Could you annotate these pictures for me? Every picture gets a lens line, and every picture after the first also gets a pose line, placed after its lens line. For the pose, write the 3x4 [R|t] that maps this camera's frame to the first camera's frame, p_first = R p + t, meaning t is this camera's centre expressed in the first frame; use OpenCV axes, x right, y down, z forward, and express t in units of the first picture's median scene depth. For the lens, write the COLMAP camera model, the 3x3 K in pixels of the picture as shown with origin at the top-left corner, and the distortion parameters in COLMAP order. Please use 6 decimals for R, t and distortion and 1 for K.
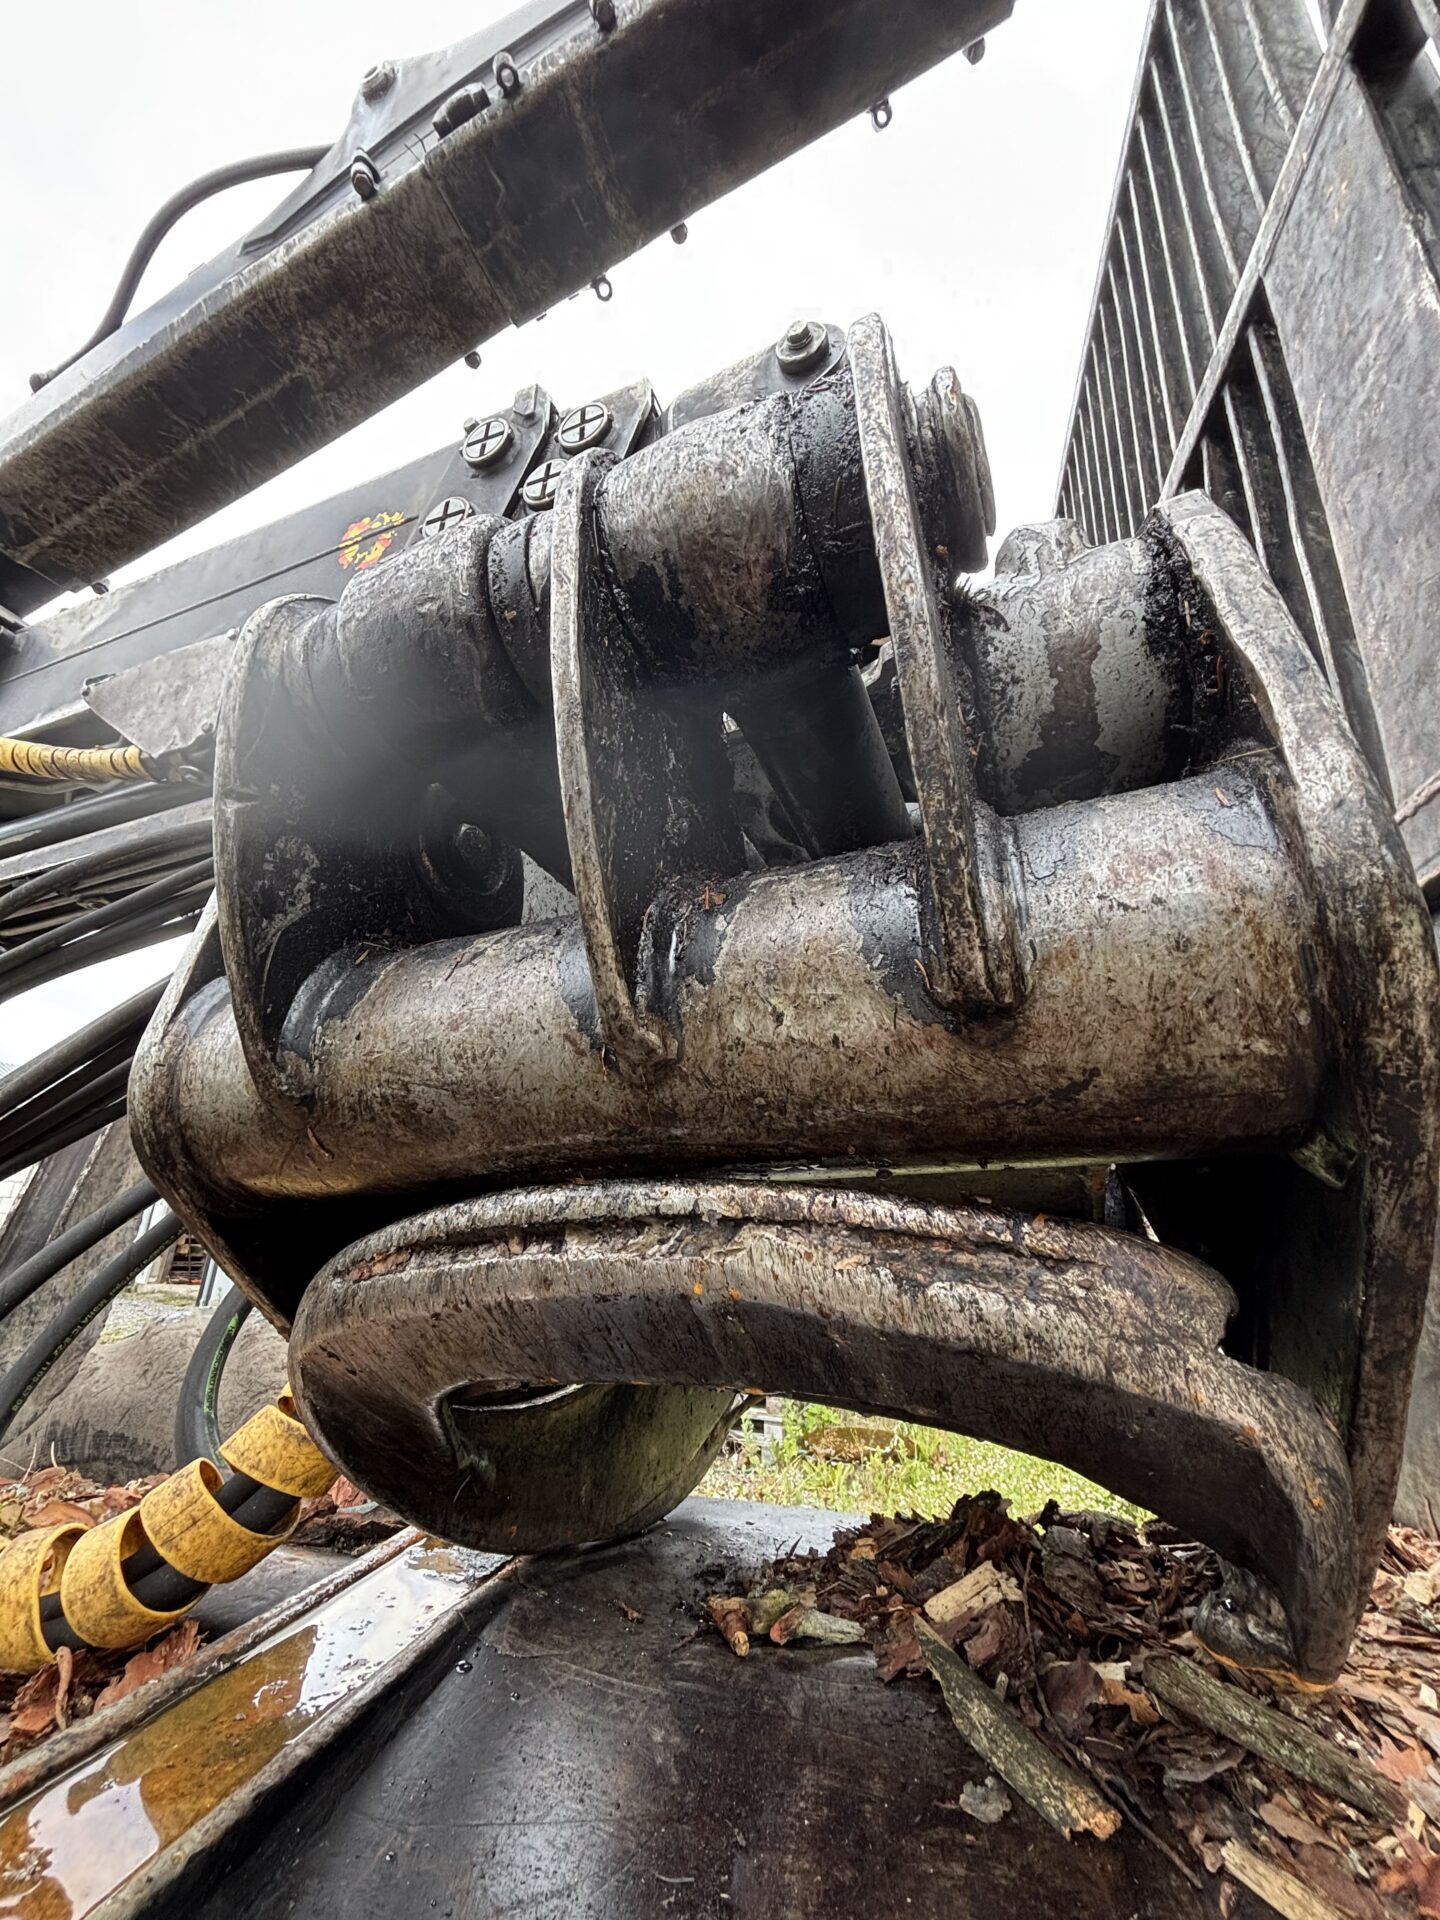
lens RADIAL K [[773.3, 0, 719.6], [0, 773.3, 960.8], [0, 0, 1]] dist [0.002144, -0.000607]
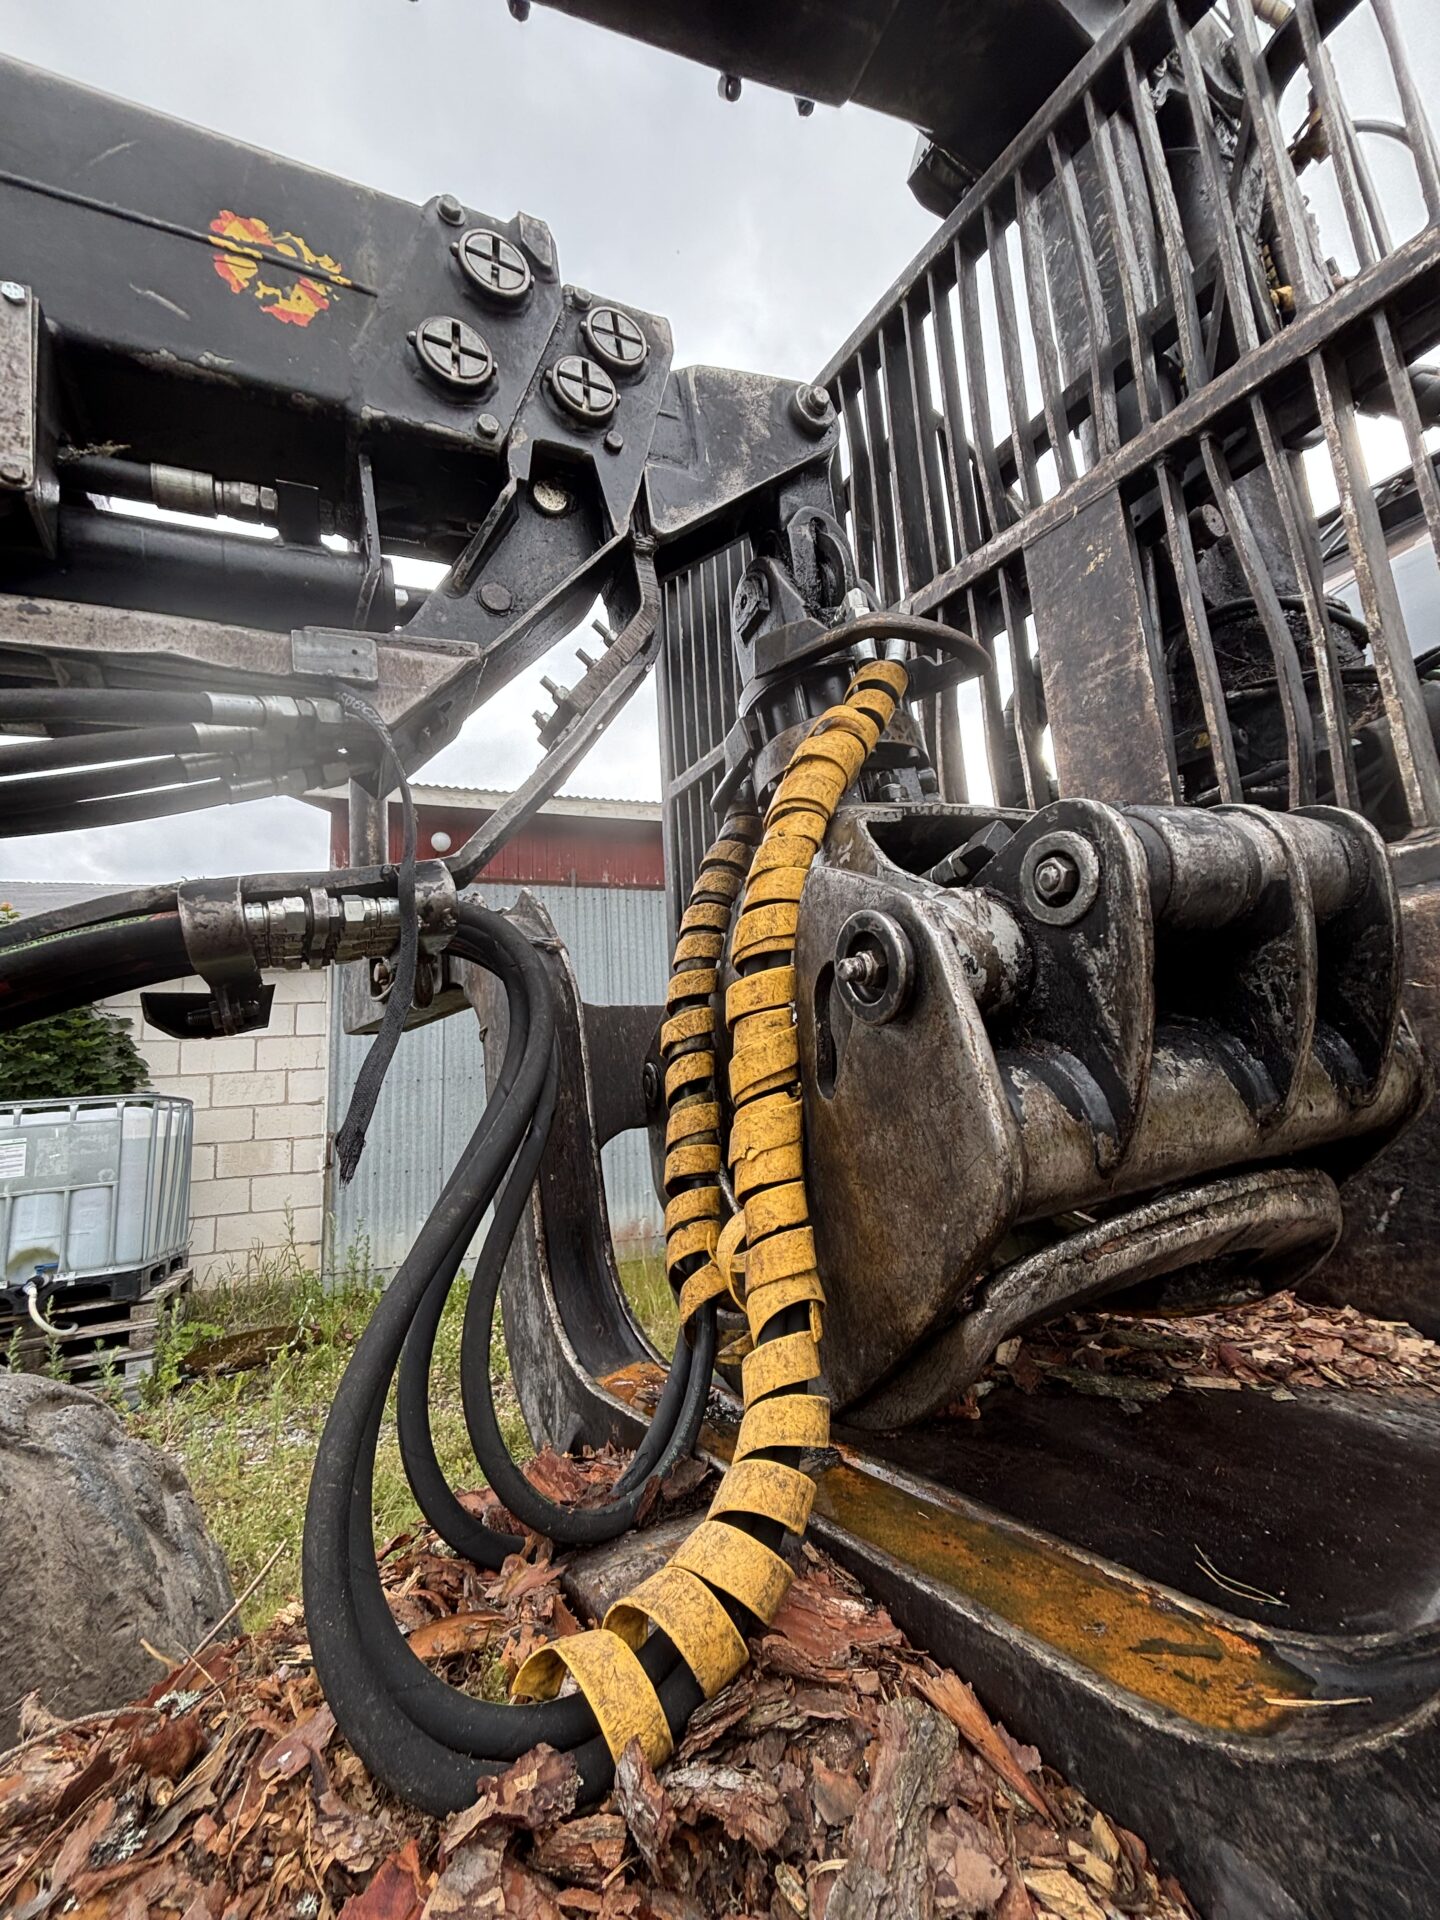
lens RADIAL K [[773.3, 0, 727.3], [0, 773.3, 956.0], [0, 0, 1]] dist [0.002144, -0.000607]
pose [[0.677820, 0.036462, 0.734323, -0.659385], [-0.150845, 0.984419, 0.090358, -0.078315], [-0.719587, -0.172016, 0.672759, 0.165927]]
